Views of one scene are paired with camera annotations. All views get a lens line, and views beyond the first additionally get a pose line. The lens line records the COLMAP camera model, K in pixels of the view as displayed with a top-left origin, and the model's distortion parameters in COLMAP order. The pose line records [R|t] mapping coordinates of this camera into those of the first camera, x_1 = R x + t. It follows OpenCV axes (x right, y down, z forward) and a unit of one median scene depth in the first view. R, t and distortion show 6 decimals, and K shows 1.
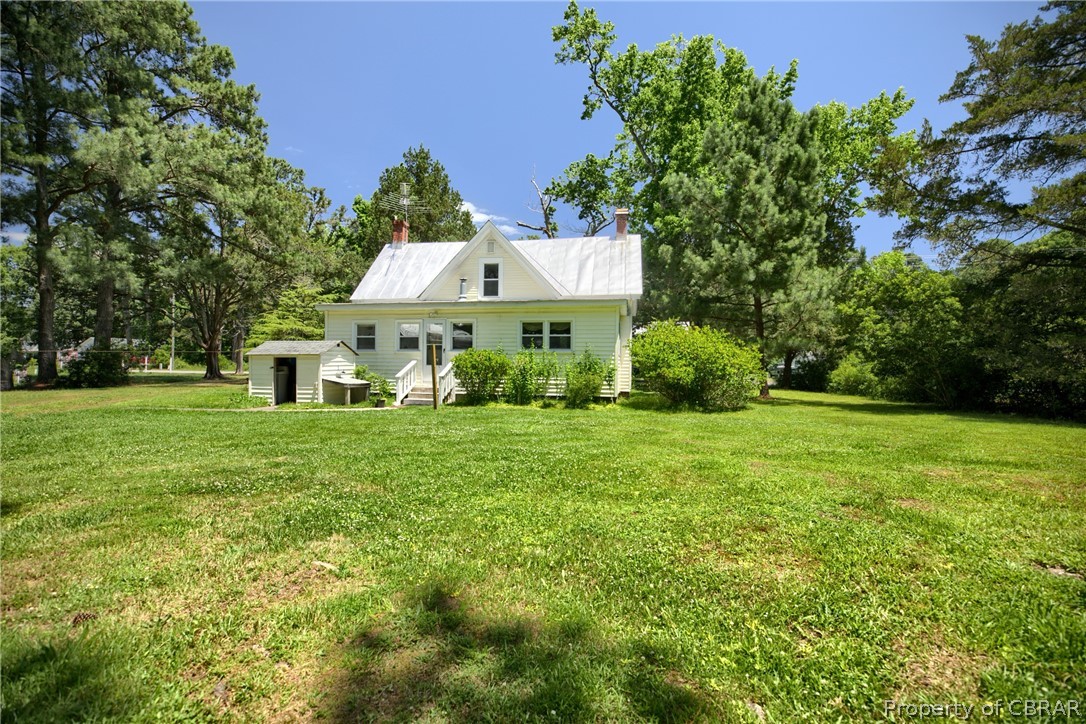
lens RADIAL K [[495.6, 0, 537.1], [0, 495.6, 361.9], [0, 0, 1]] dist [-0.022513, 0.002359]
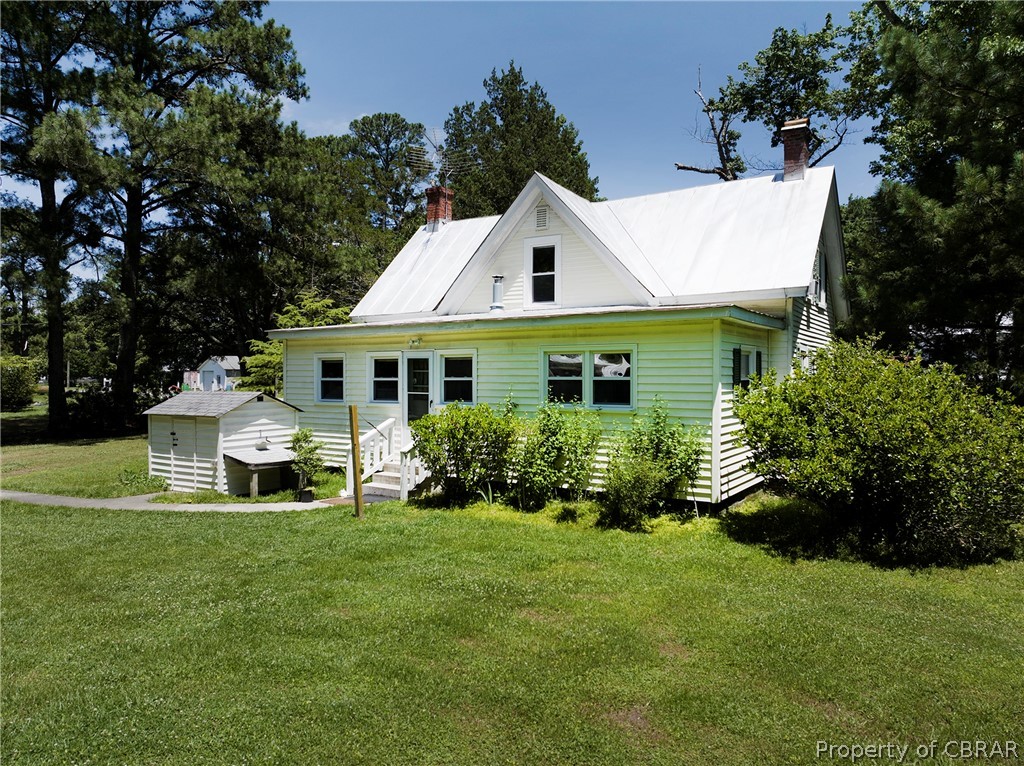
lens RADIAL K [[718.6, 0, 514.9], [0, 718.6, 383.7], [0, 0, 1]] dist [-0.044192, 0.014611]
pose [[0.921748, -0.003107, -0.387777, 0.202106], [0.008495, 0.999890, 0.012181, -0.048076], [0.387696, -0.014522, 0.921673, 0.210624]]
